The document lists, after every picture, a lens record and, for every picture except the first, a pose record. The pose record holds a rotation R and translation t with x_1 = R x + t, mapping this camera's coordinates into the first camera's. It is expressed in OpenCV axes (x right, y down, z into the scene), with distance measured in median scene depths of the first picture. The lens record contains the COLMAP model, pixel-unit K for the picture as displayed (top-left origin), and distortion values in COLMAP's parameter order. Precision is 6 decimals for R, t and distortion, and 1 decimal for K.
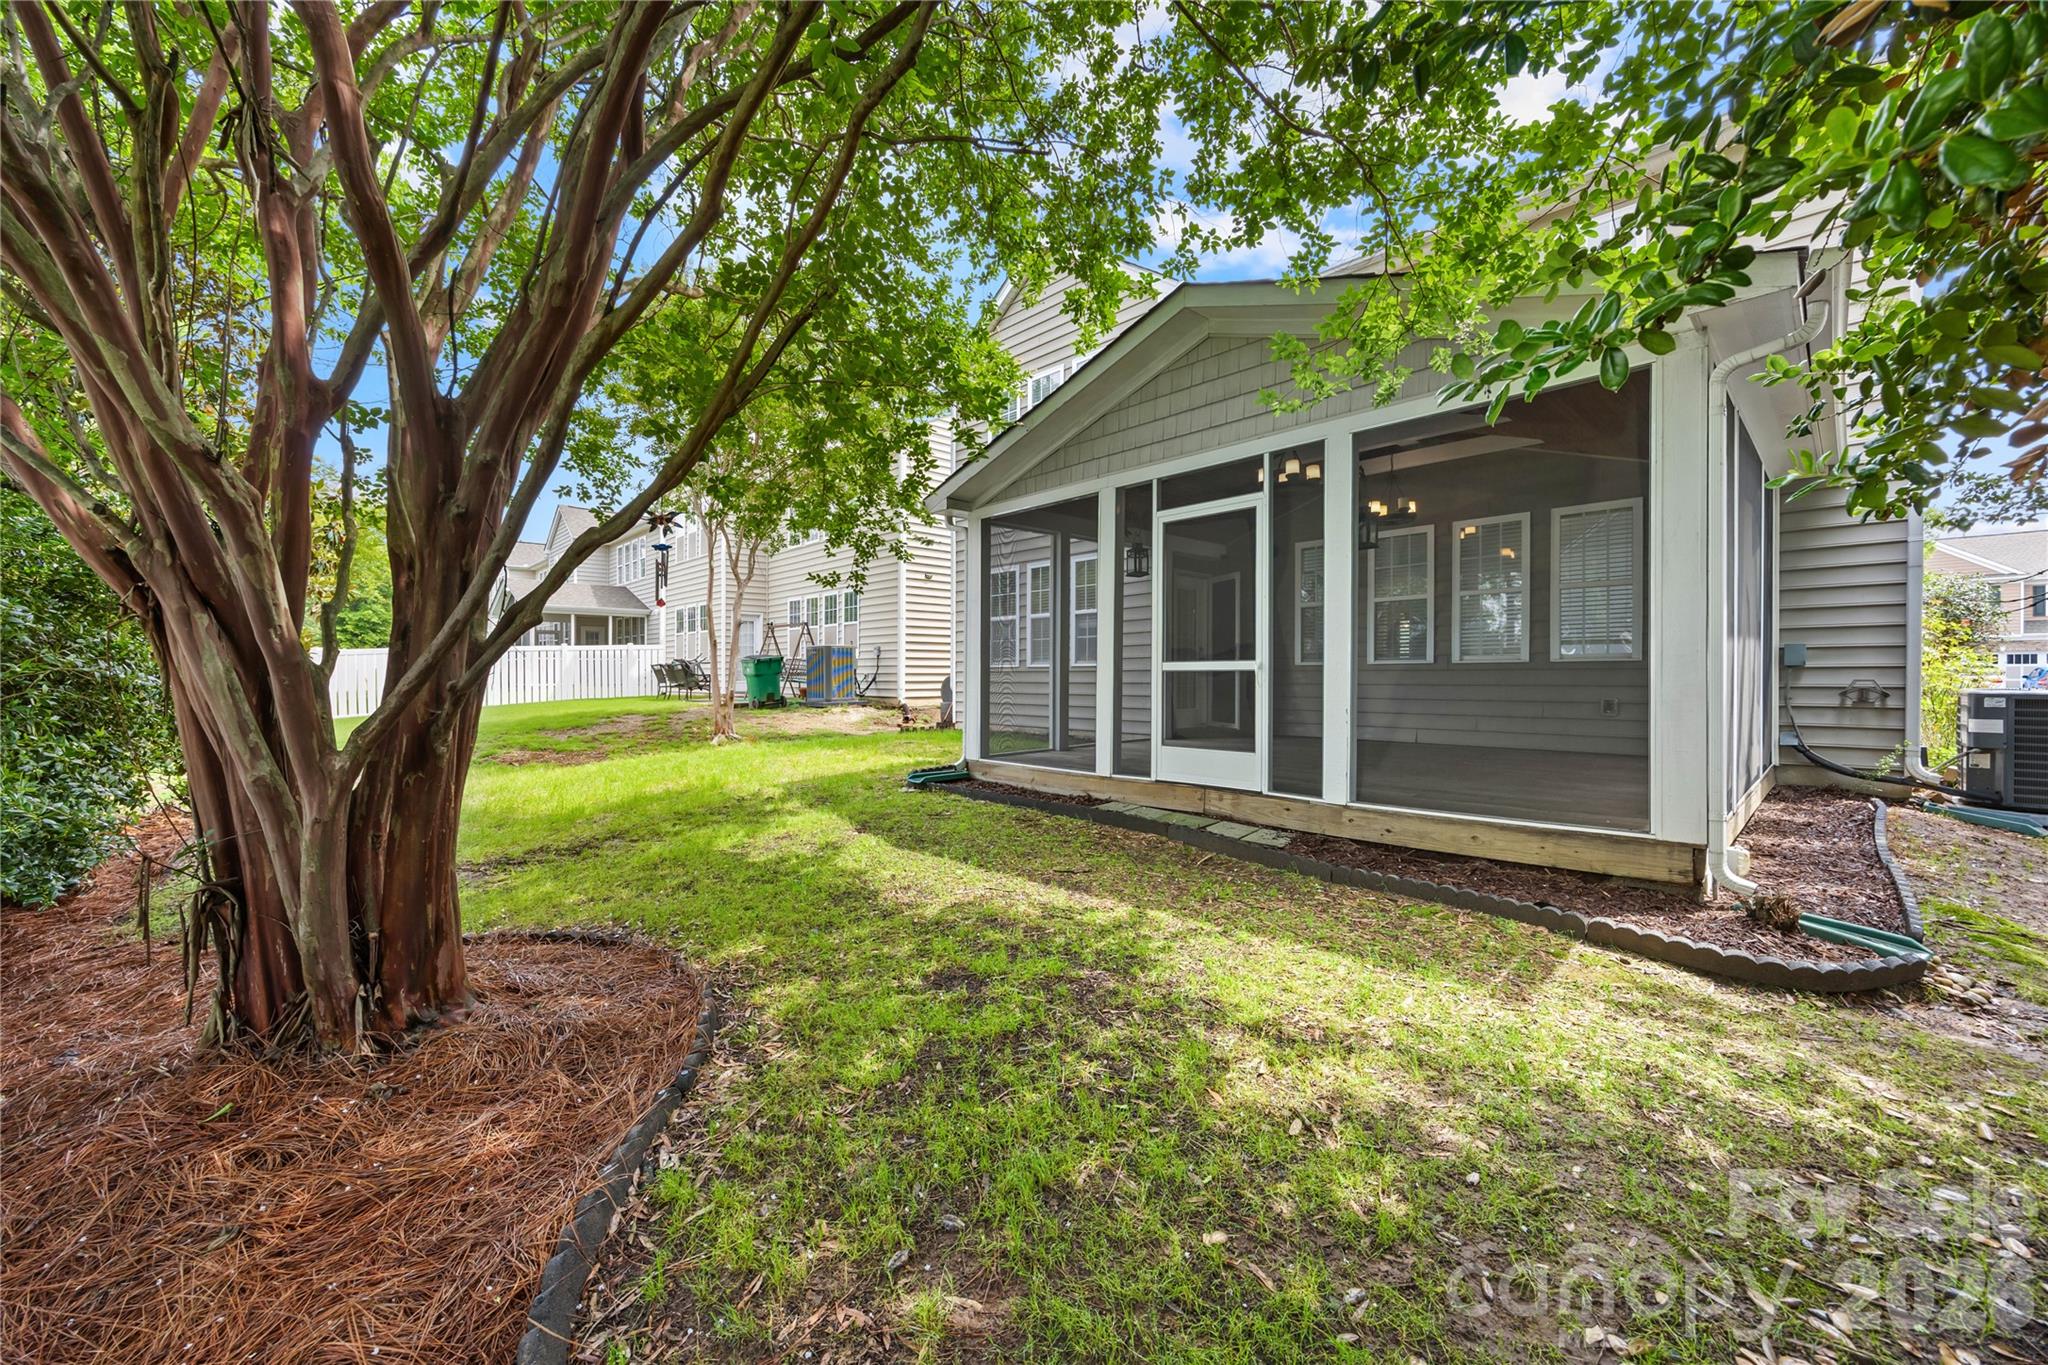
lens RADIAL K [[786.0, 0, 1024.5], [0, 786.0, 675.8], [0, 0, 1]] dist [0.003176, 0.000341]
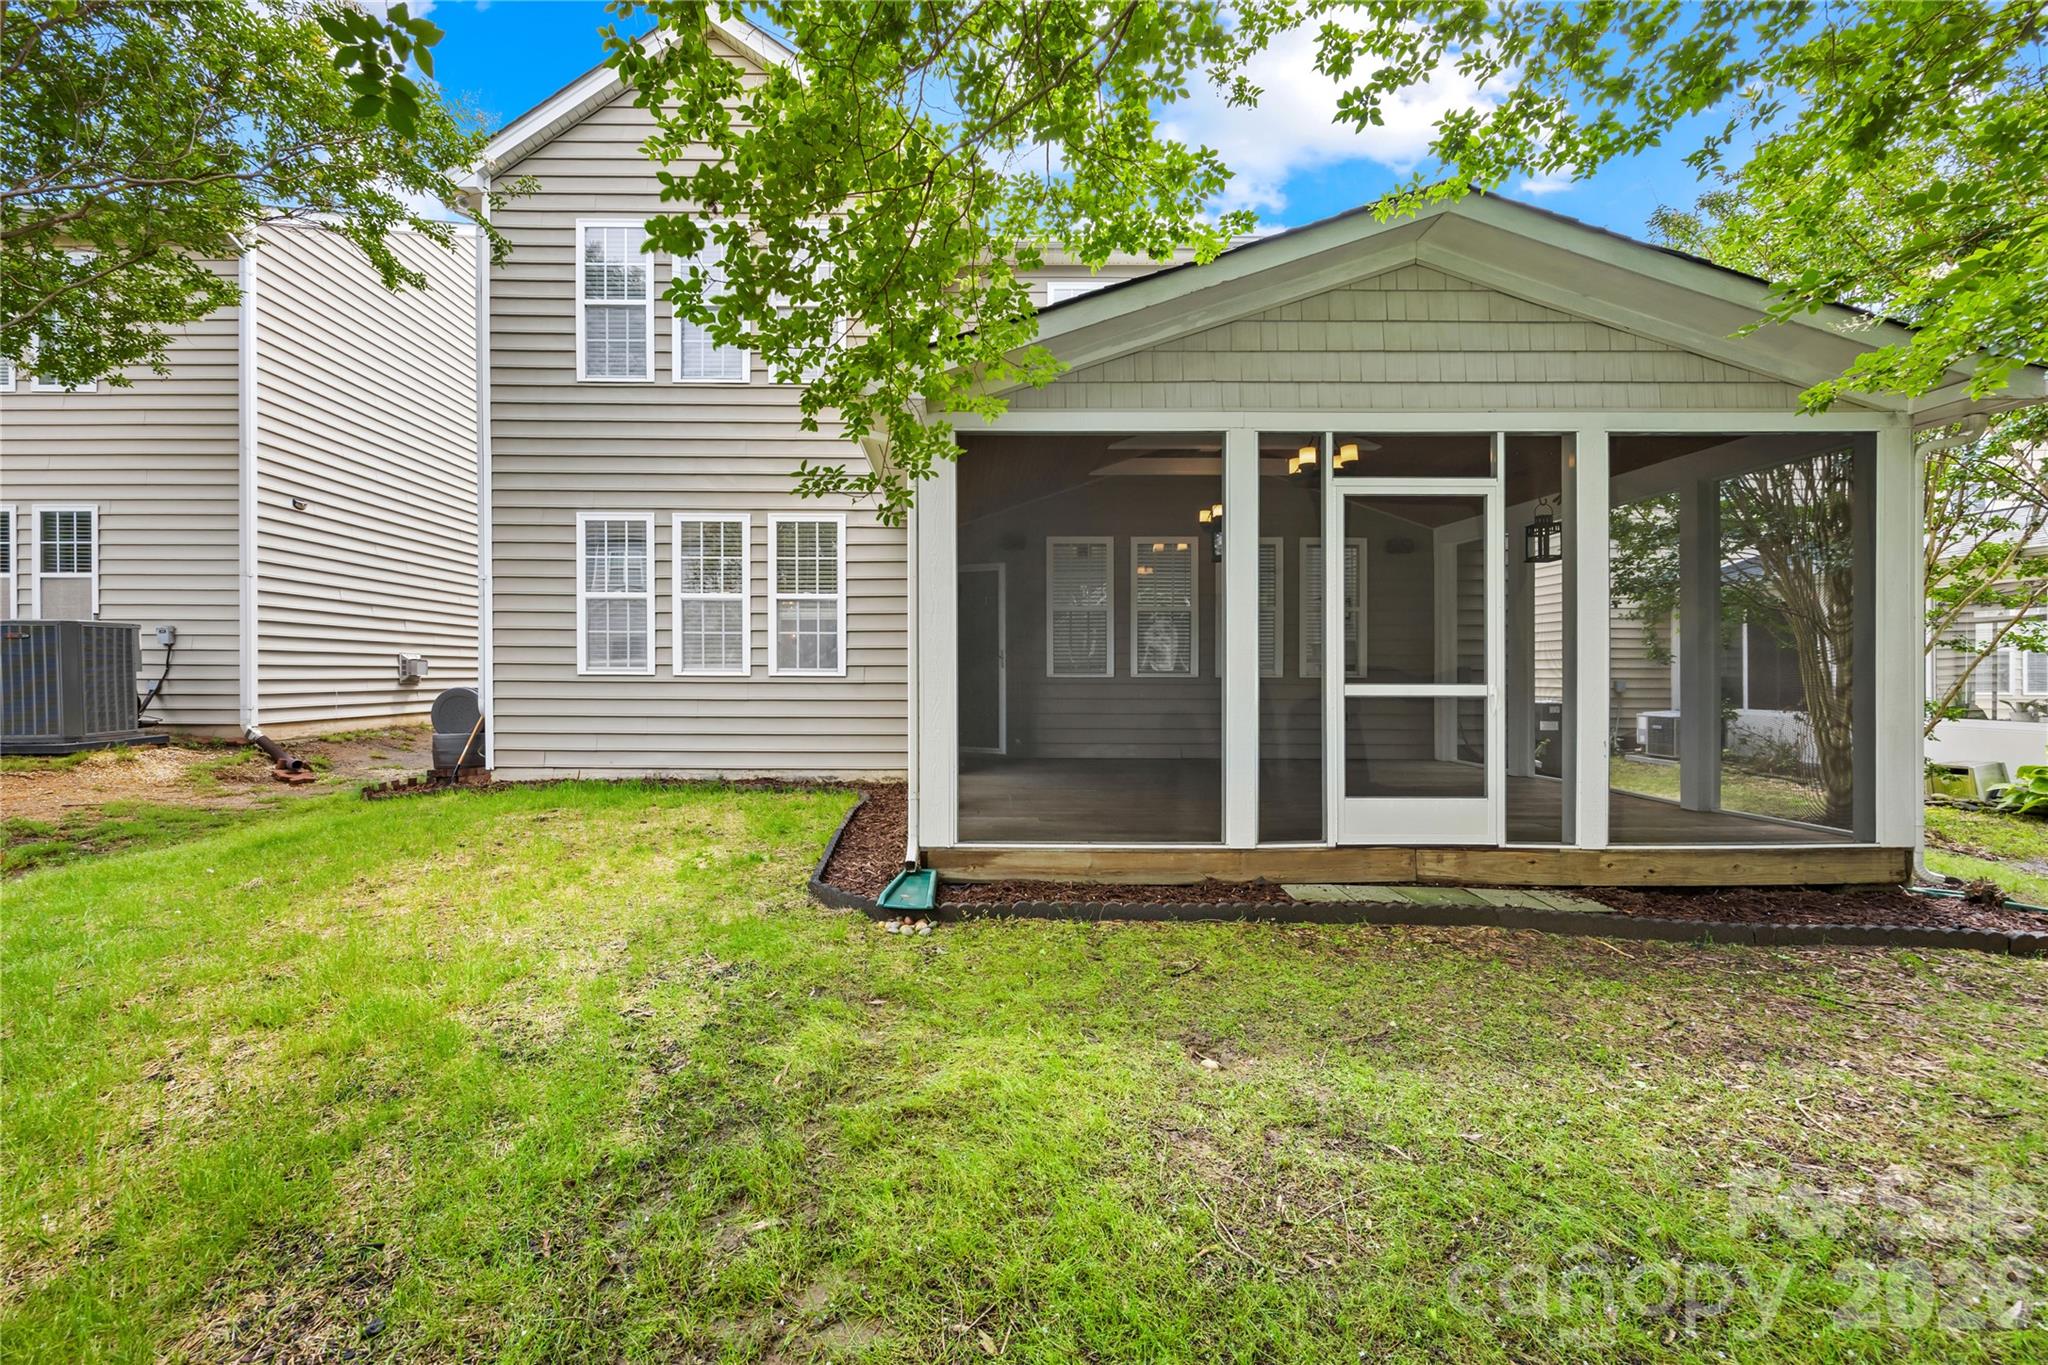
lens RADIAL K [[786.0, 0, 1018.1], [0, 786.0, 680.1], [0, 0, 1]] dist [0.003176, 0.000341]
pose [[0.674461, -0.001663, 0.738309, -0.591184], [-0.005097, 0.999963, 0.006908, -0.025324], [-0.738293, -0.008422, 0.674428, 0.754073]]
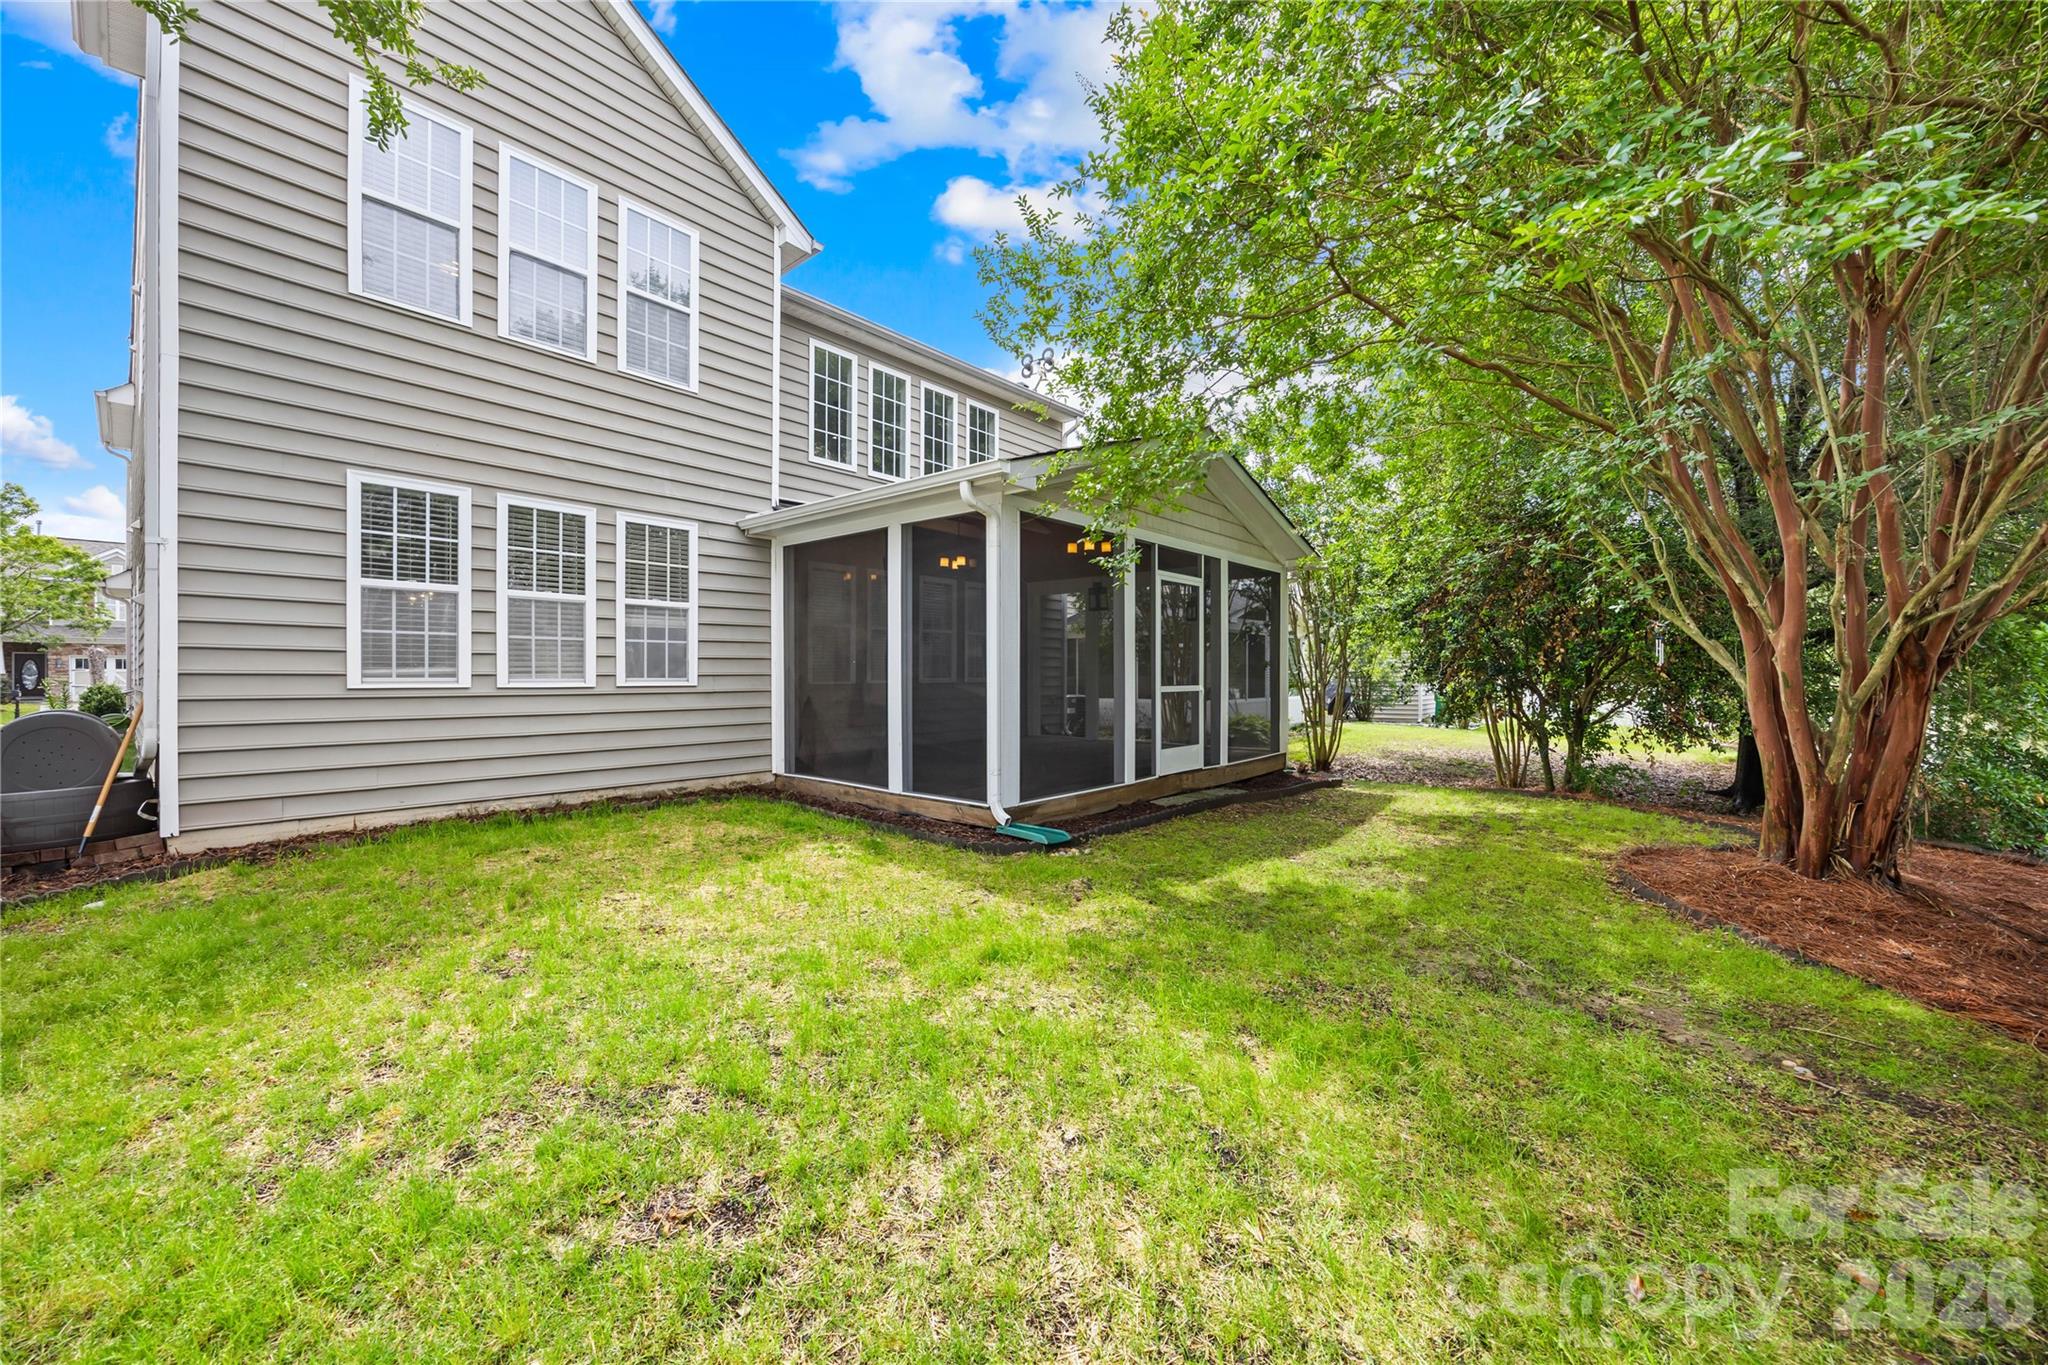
lens RADIAL K [[786.0, 0, 1018.0], [0, 786.0, 676.6], [0, 0, 1]] dist [0.003176, 0.000341]
pose [[-0.100550, 0.001320, 0.994931, -1.141291], [0.002348, 0.999997, -0.001089, -0.033266], [-0.994929, 0.002226, -0.100552, 1.415005]]
